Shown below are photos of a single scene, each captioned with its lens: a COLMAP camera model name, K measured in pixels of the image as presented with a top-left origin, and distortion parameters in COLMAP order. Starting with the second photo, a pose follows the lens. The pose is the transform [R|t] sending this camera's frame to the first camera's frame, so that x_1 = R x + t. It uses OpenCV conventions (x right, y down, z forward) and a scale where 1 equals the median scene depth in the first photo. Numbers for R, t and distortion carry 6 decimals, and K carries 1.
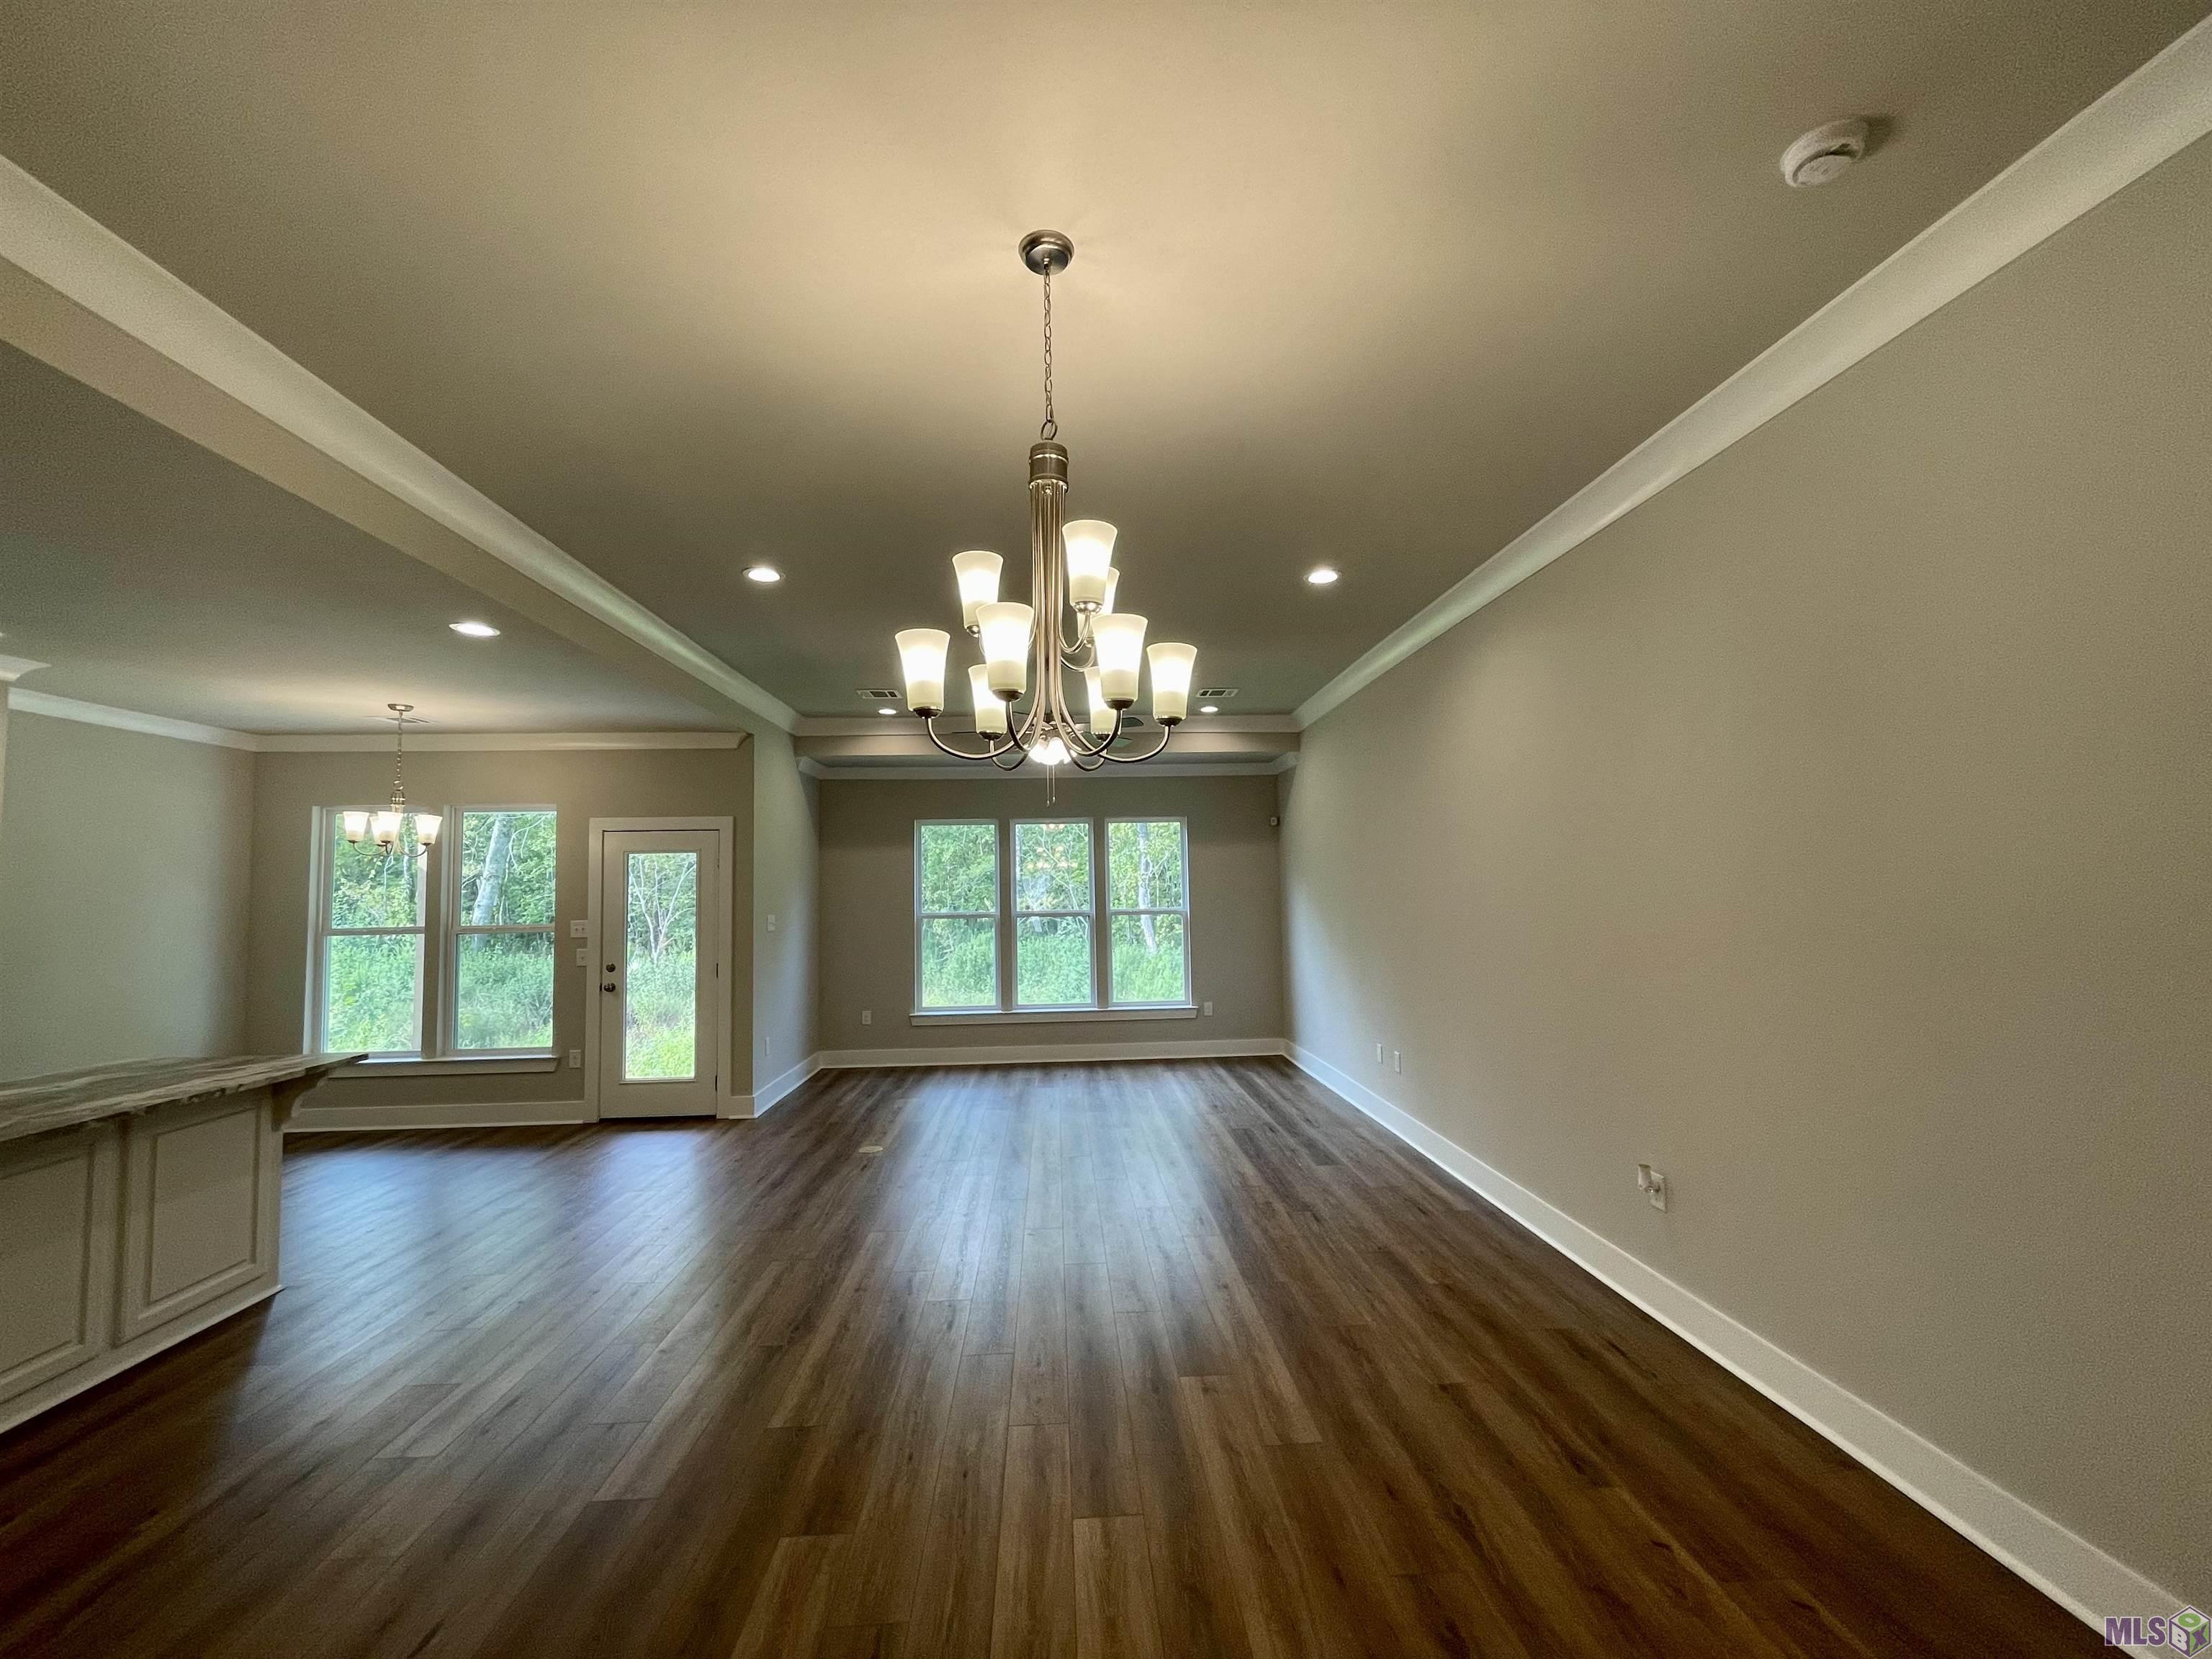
lens RADIAL K [[886.8, 0, 1105.5], [0, 886.8, 833.5], [0, 0, 1]] dist [-0.003944, -0.000140]
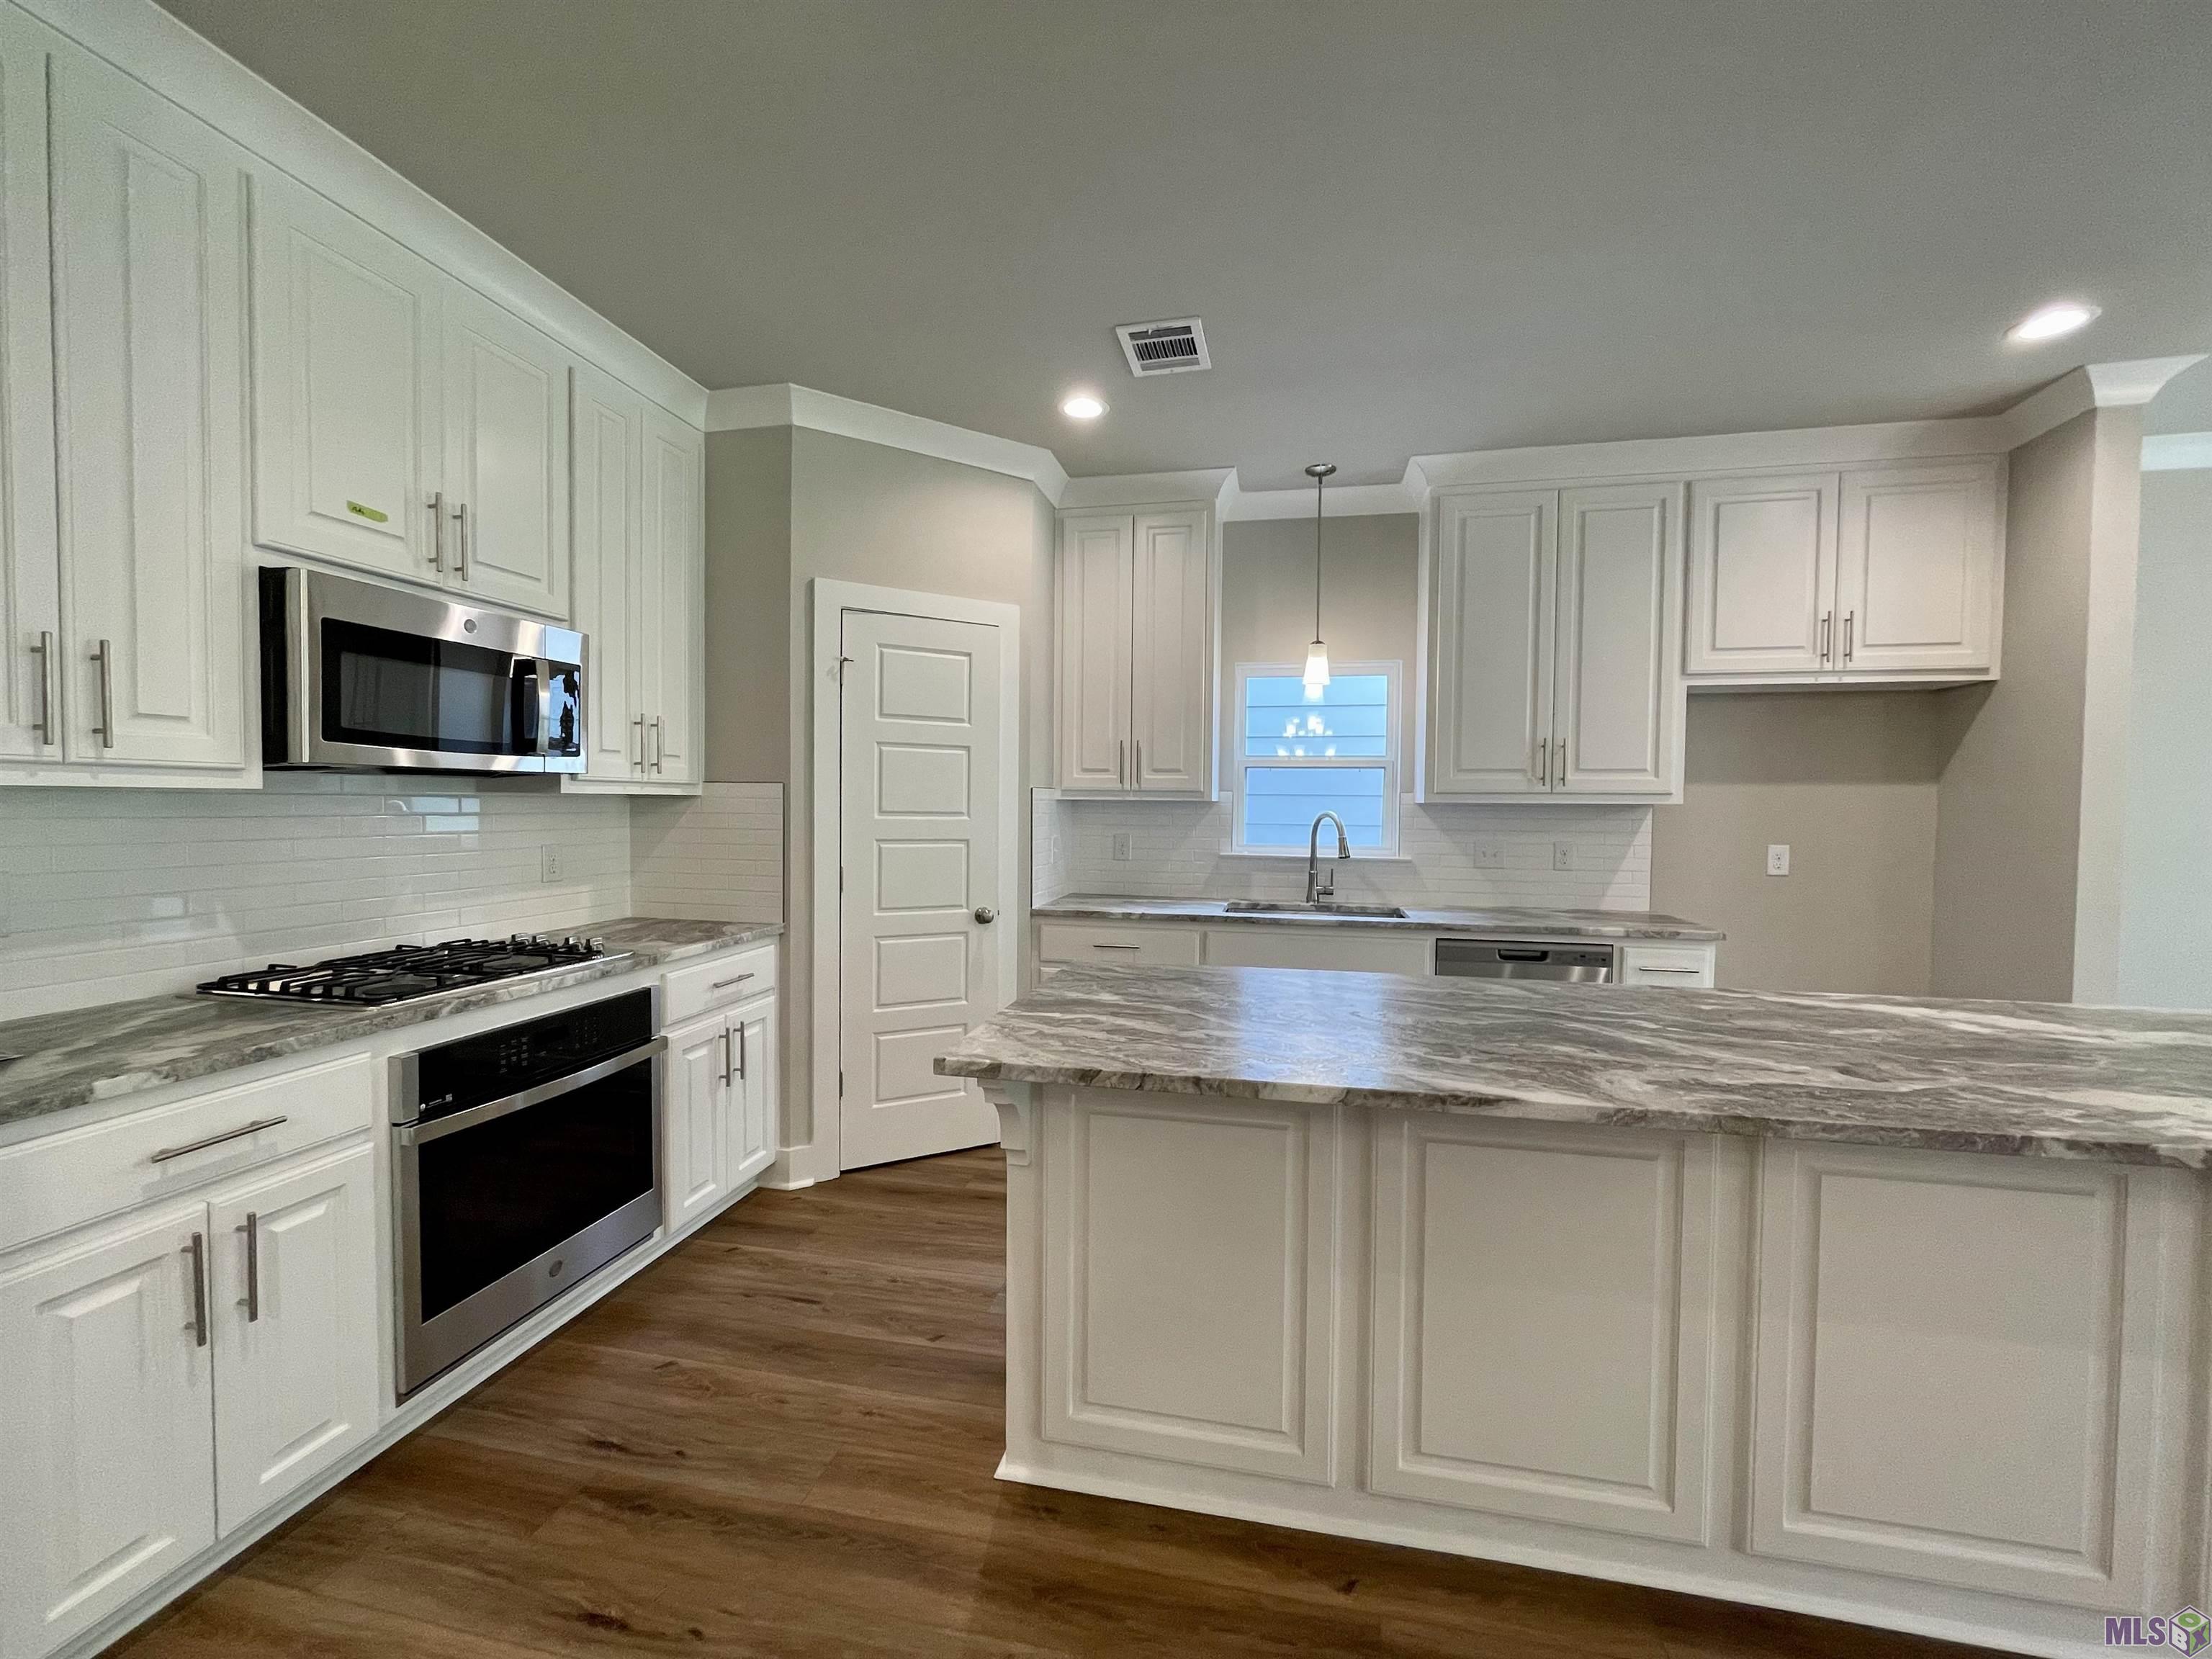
lens RADIAL K [[886.8, 0, 1083.6], [0, 886.8, 828.8], [0, 0, 1]] dist [-0.003944, -0.000140]
pose [[-0.277422, 0.044280, -0.959727, -0.213116], [0.056280, 0.997971, 0.029777, 0.053008], [0.959098, -0.045752, -0.279351, 0.304212]]
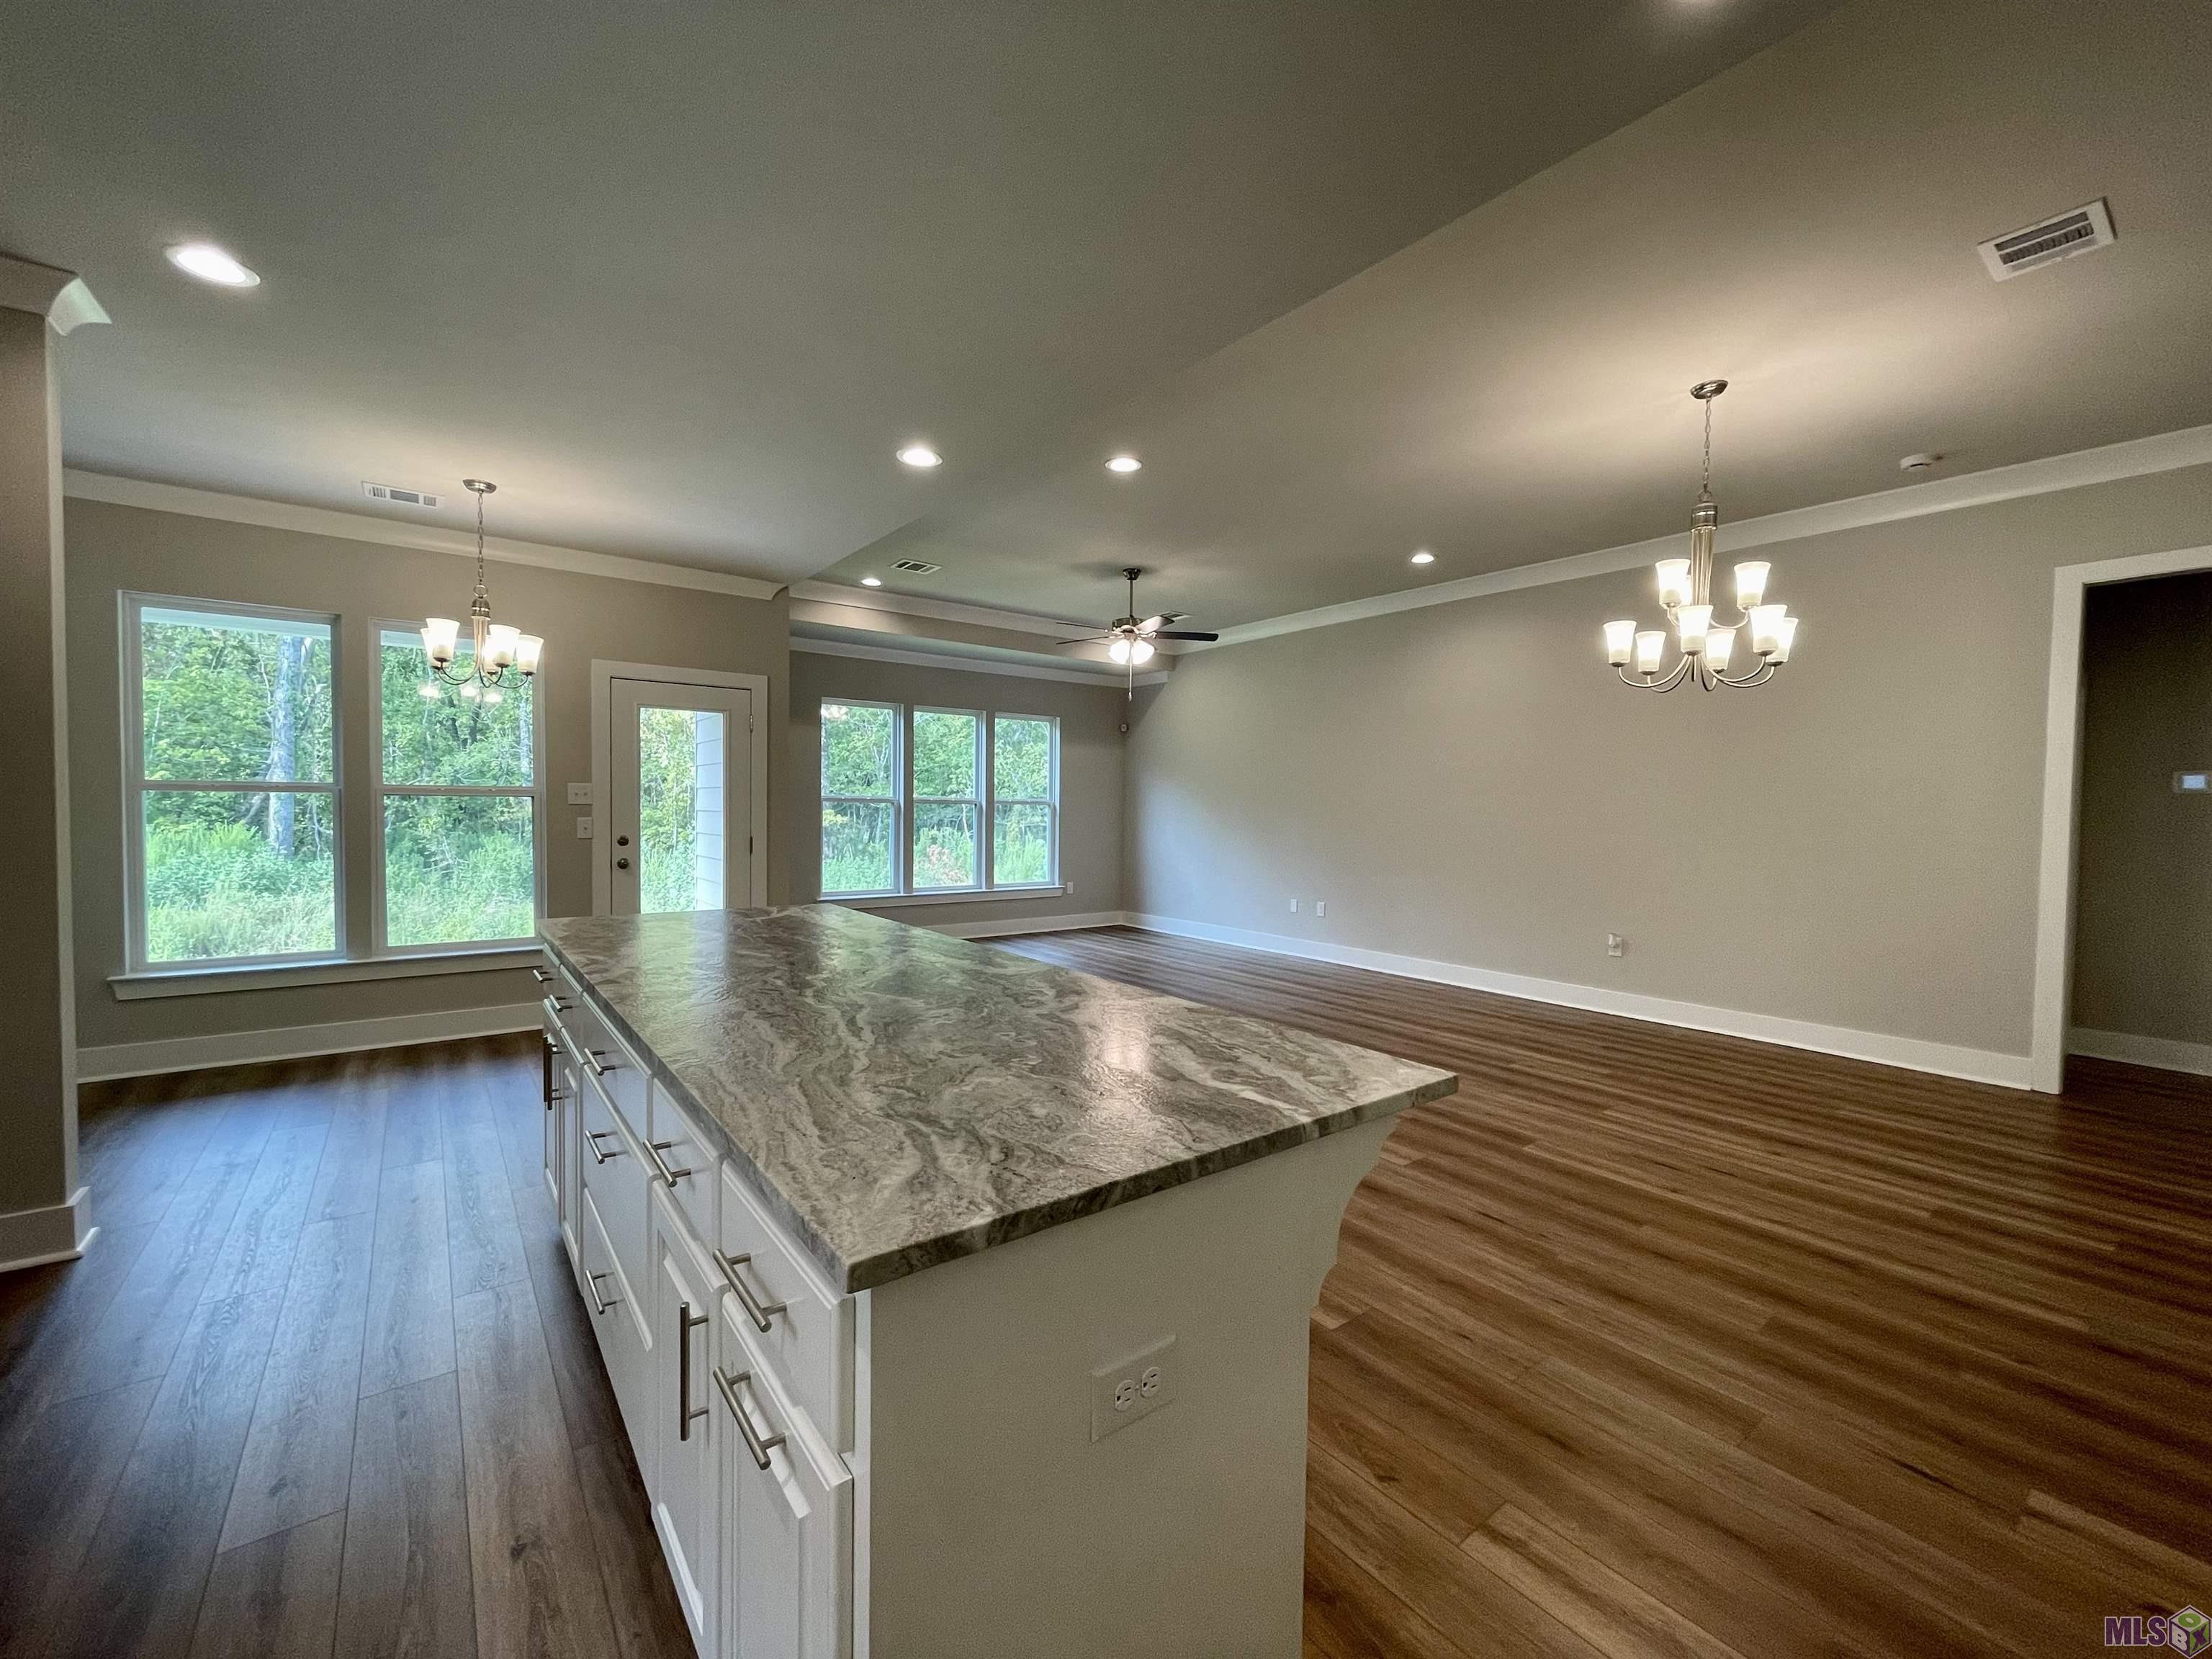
lens RADIAL K [[886.8, 0, 1101.9], [0, 886.8, 830.1], [0, 0, 1]] dist [-0.003944, -0.000140]
pose [[0.822293, 0.016035, 0.568838, -0.661336], [-0.069954, 0.994870, 0.073078, 0.047531], [-0.564748, -0.099884, 0.819196, 0.051914]]
